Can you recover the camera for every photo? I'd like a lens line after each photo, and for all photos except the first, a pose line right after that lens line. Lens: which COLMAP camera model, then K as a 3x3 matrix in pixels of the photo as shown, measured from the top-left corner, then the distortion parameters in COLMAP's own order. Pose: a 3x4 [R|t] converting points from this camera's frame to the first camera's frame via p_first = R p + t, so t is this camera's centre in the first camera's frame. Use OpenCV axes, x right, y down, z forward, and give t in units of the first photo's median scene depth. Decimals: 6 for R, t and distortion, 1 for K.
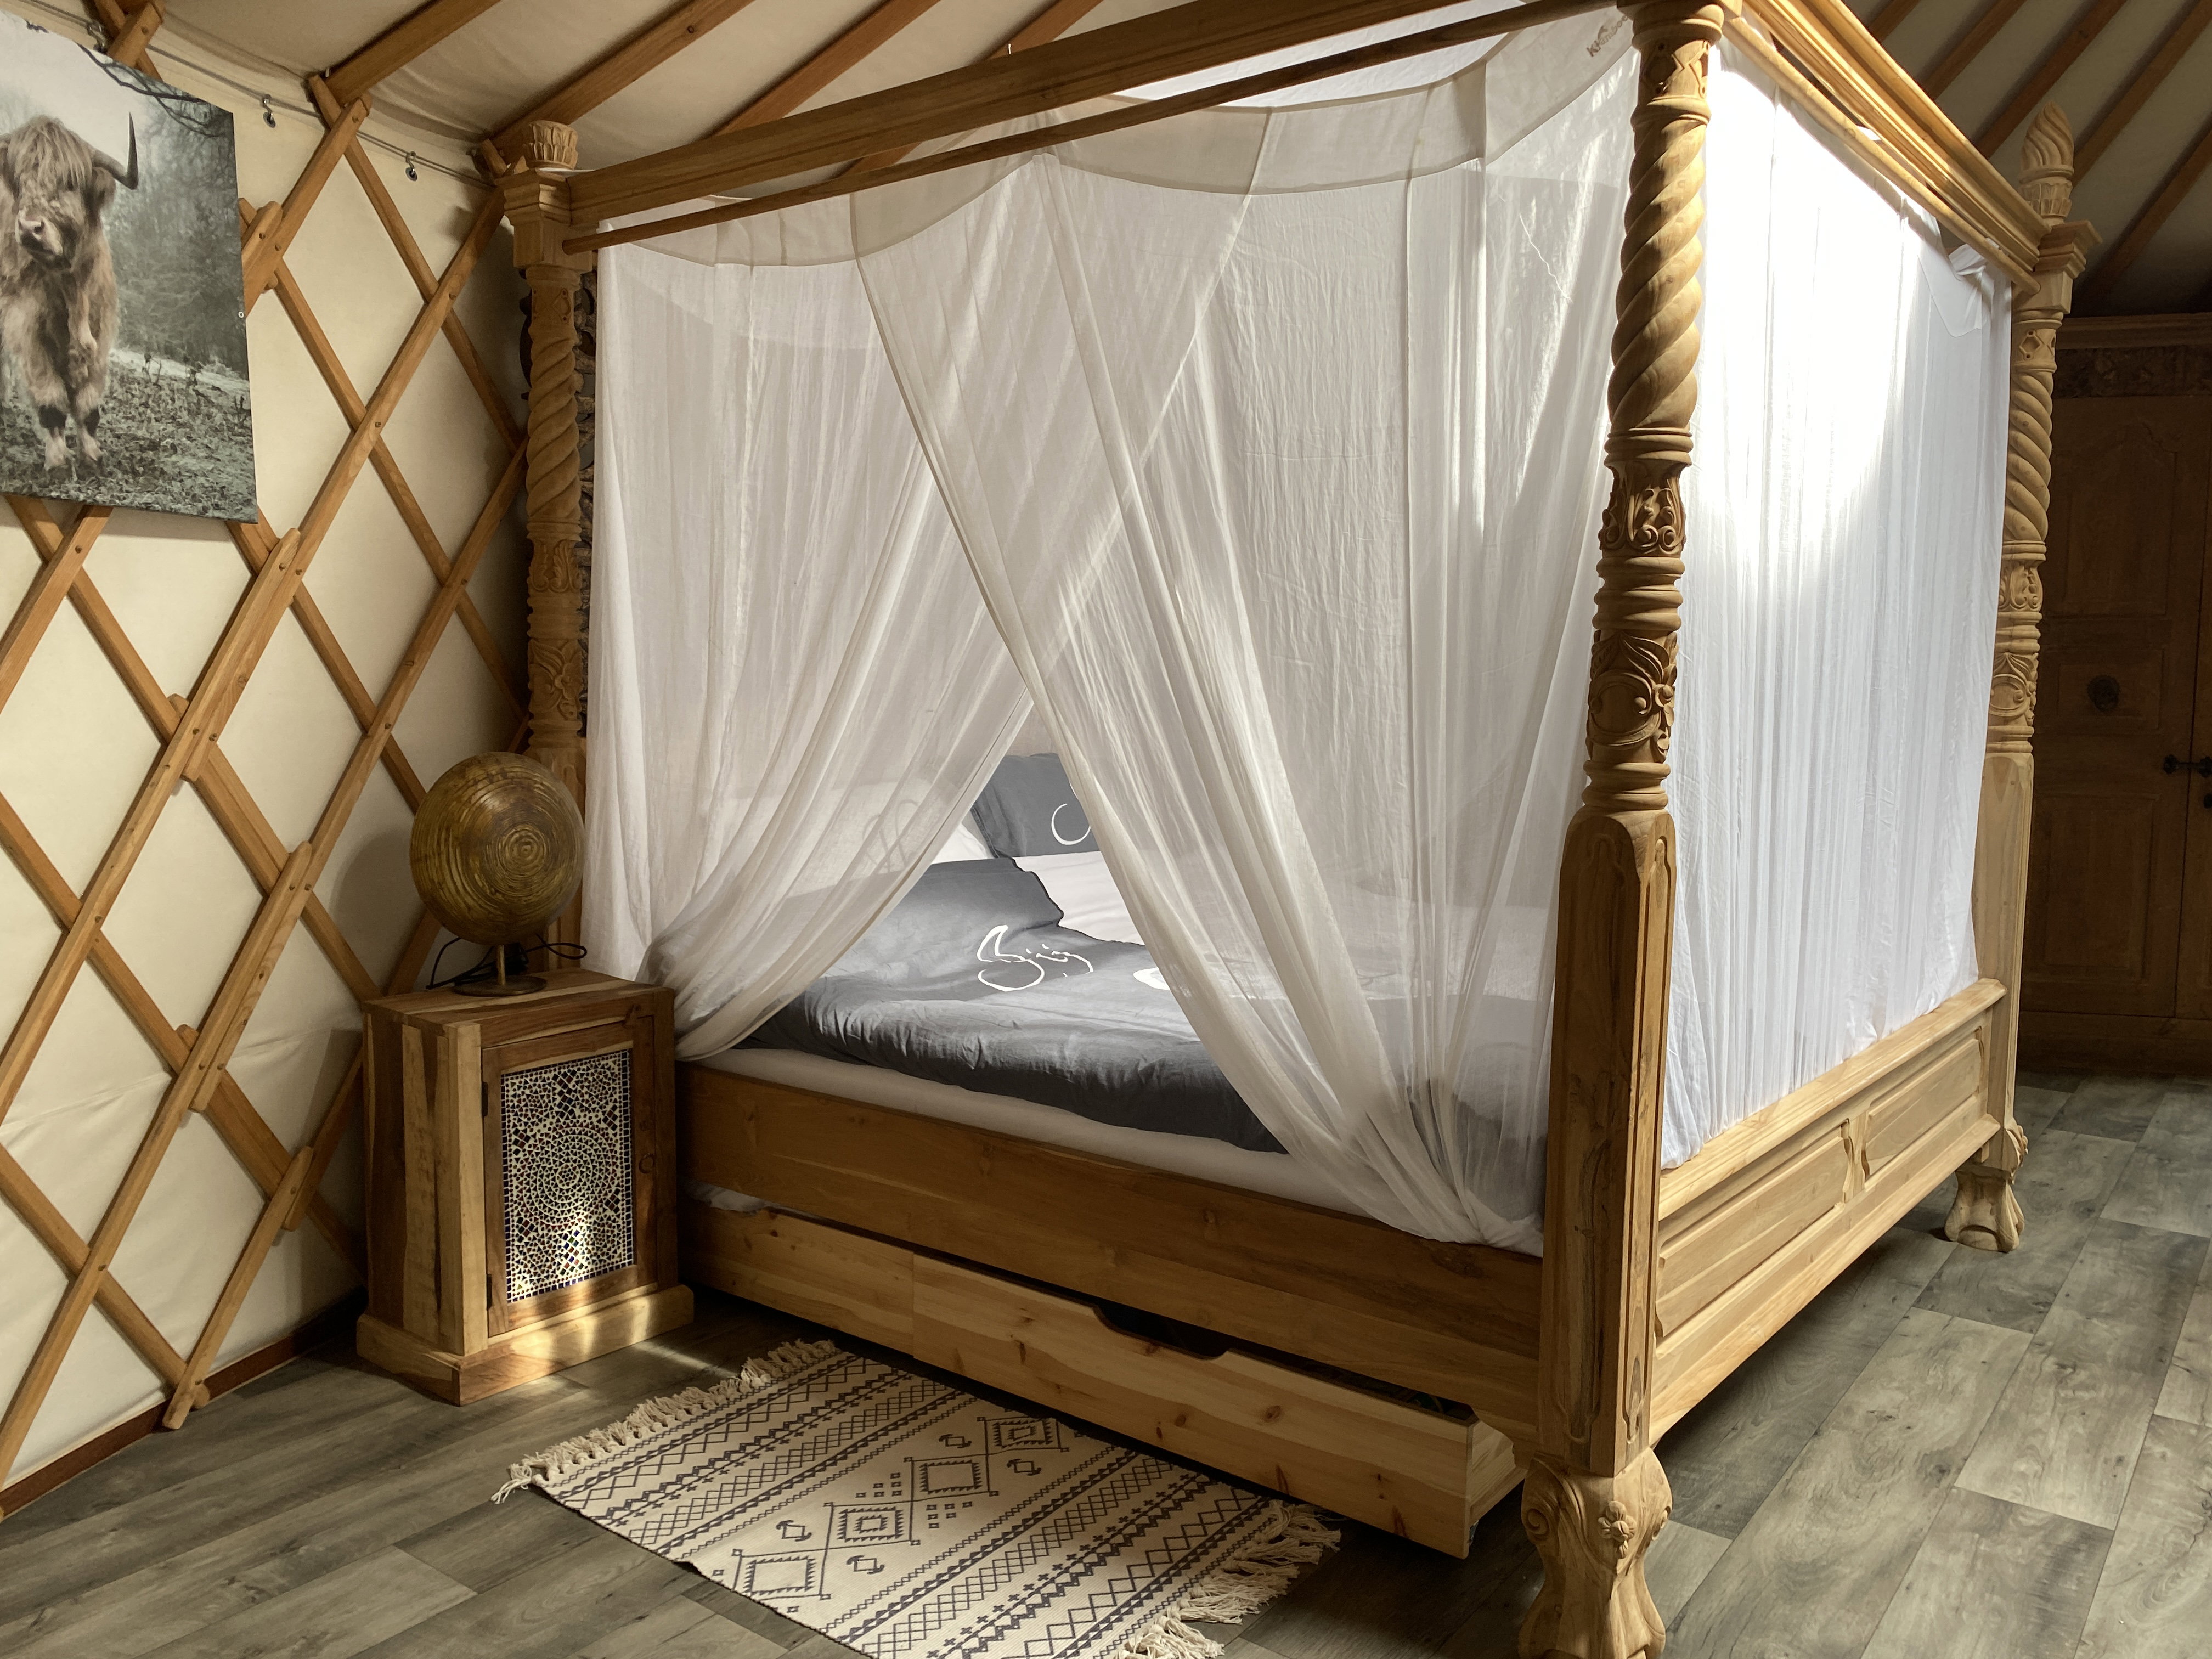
lens RADIAL K [[1677.8, 0, 1105.9], [0, 1677.8, 830.0], [0, 0, 1]] dist [-0.000290, 0.007864]
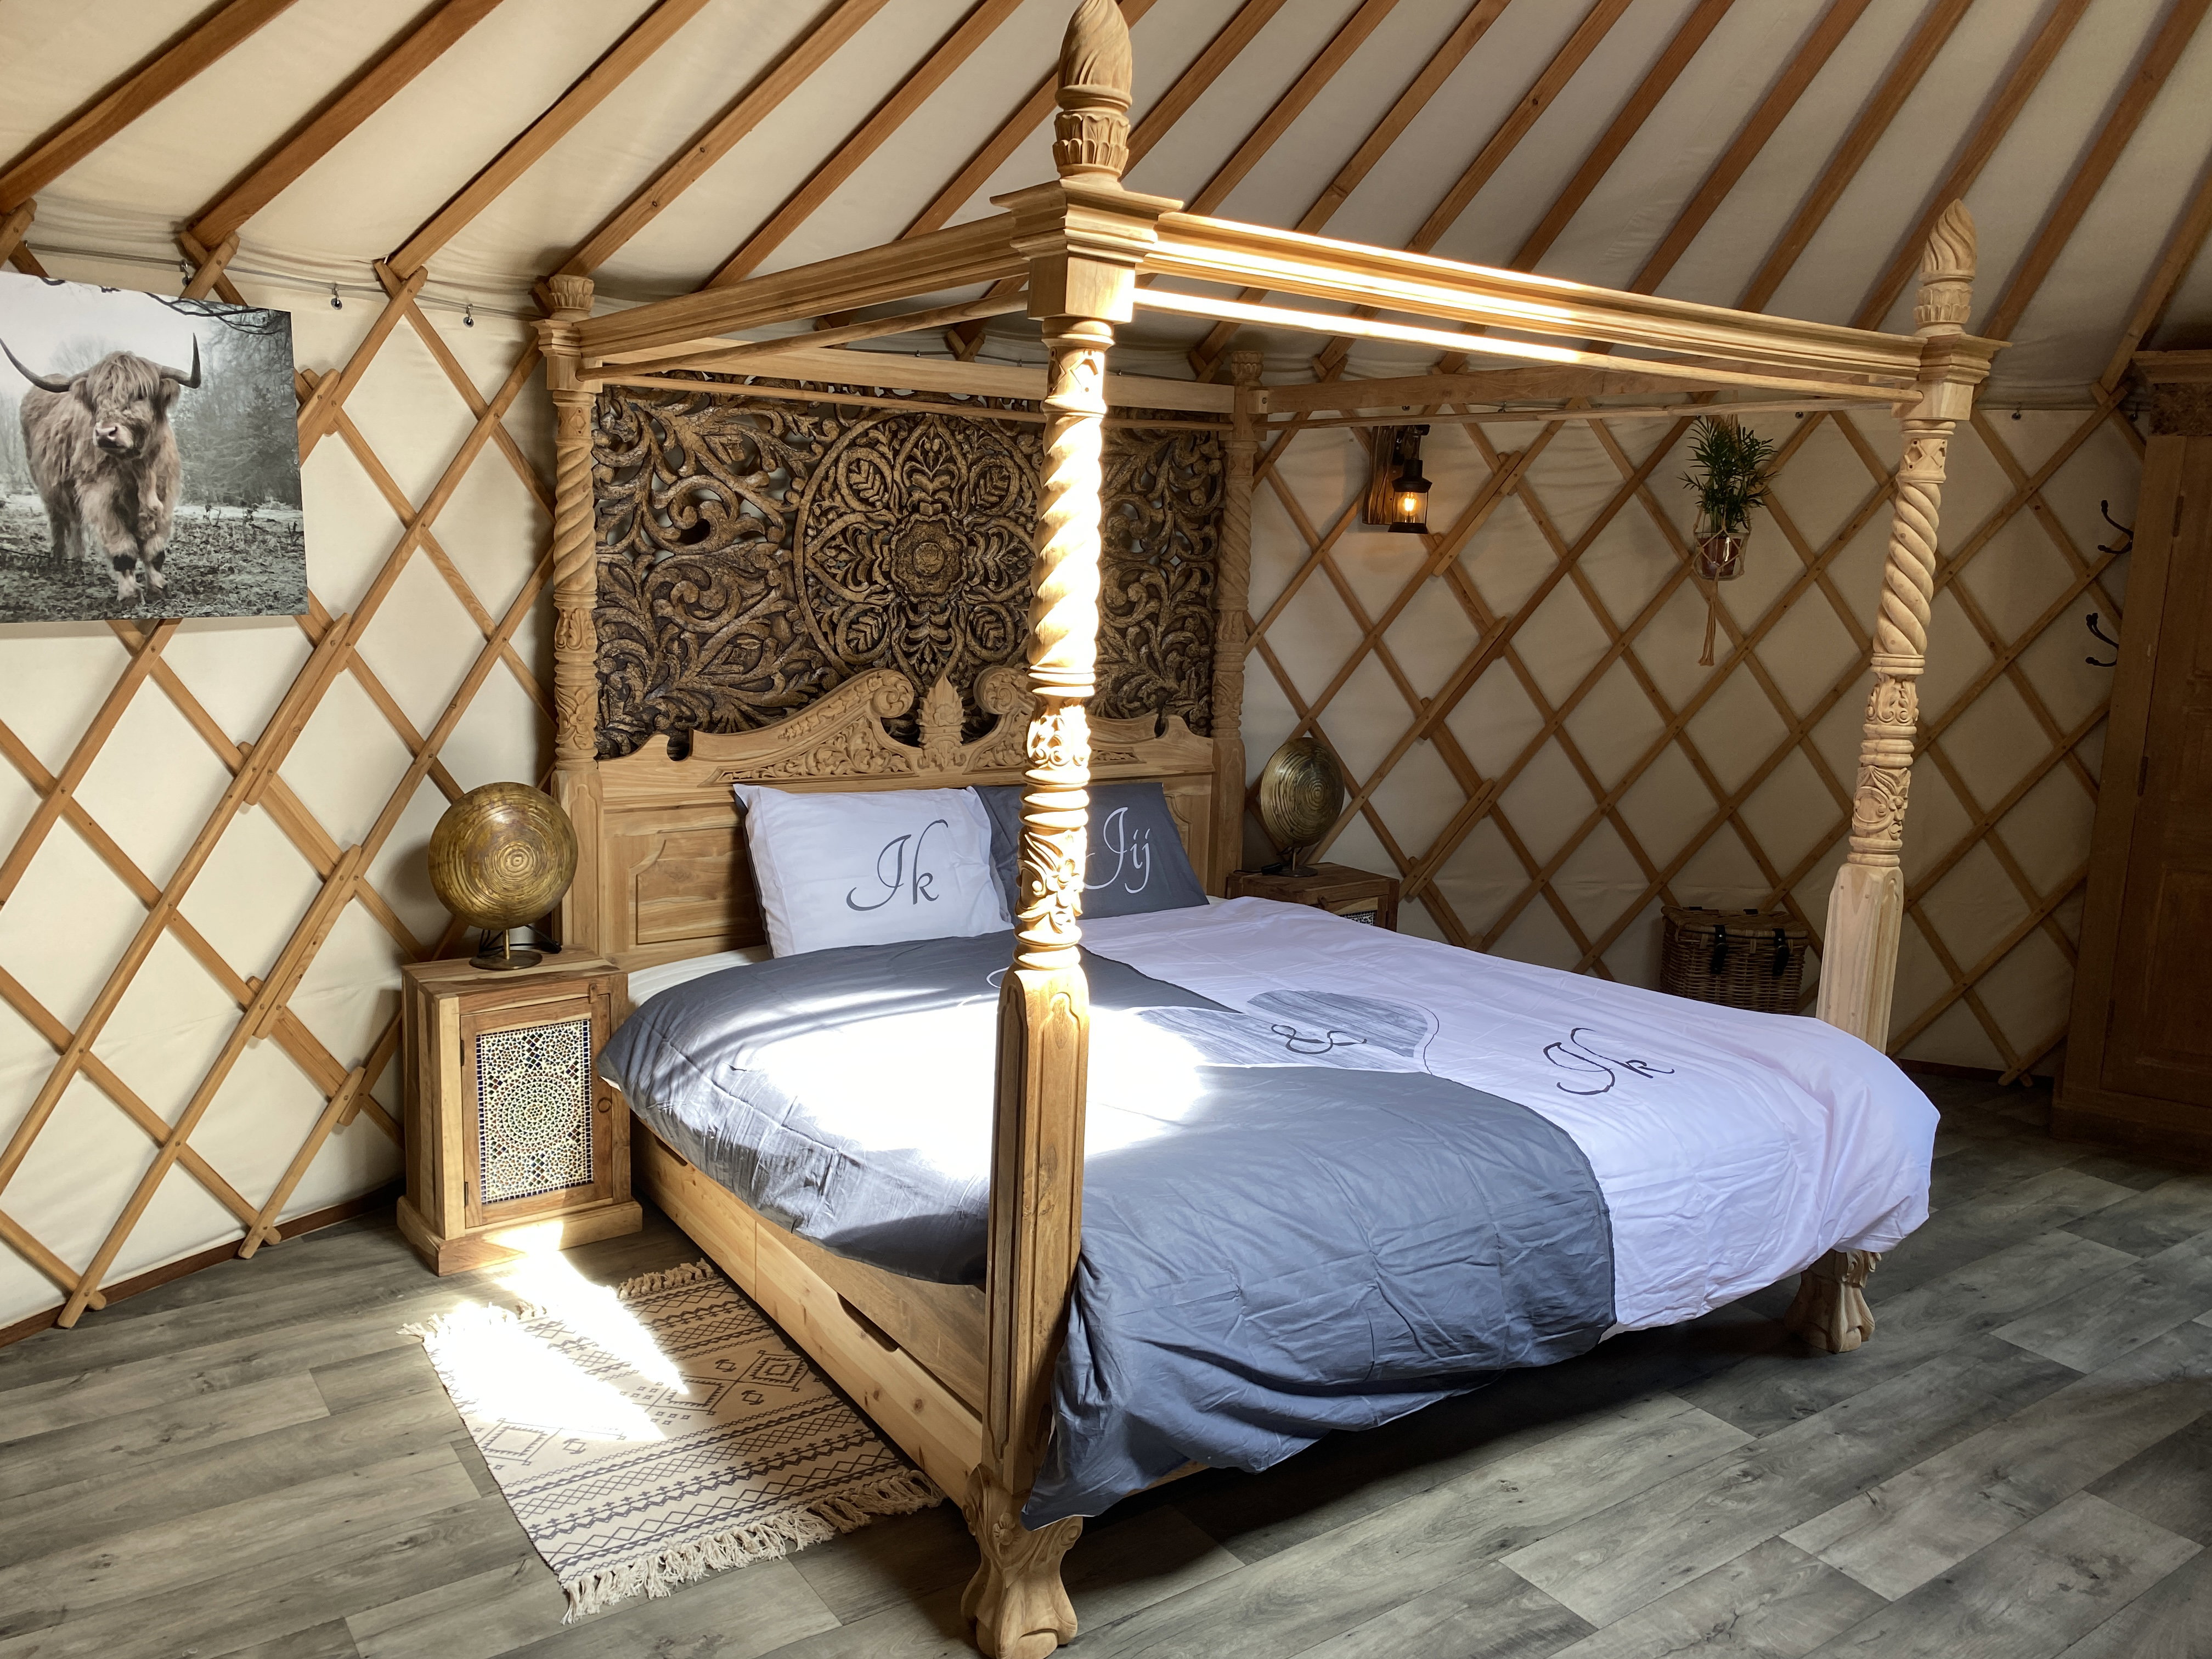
lens RADIAL K [[1677.8, 0, 1105.5], [0, 1677.8, 822.4], [0, 0, 1]] dist [-0.000290, 0.007864]
pose [[0.951621, 0.078403, -0.297103, 0.548899], [-0.058329, 0.995411, 0.075854, -0.164655], [0.301687, -0.054855, 0.951828, -0.108412]]
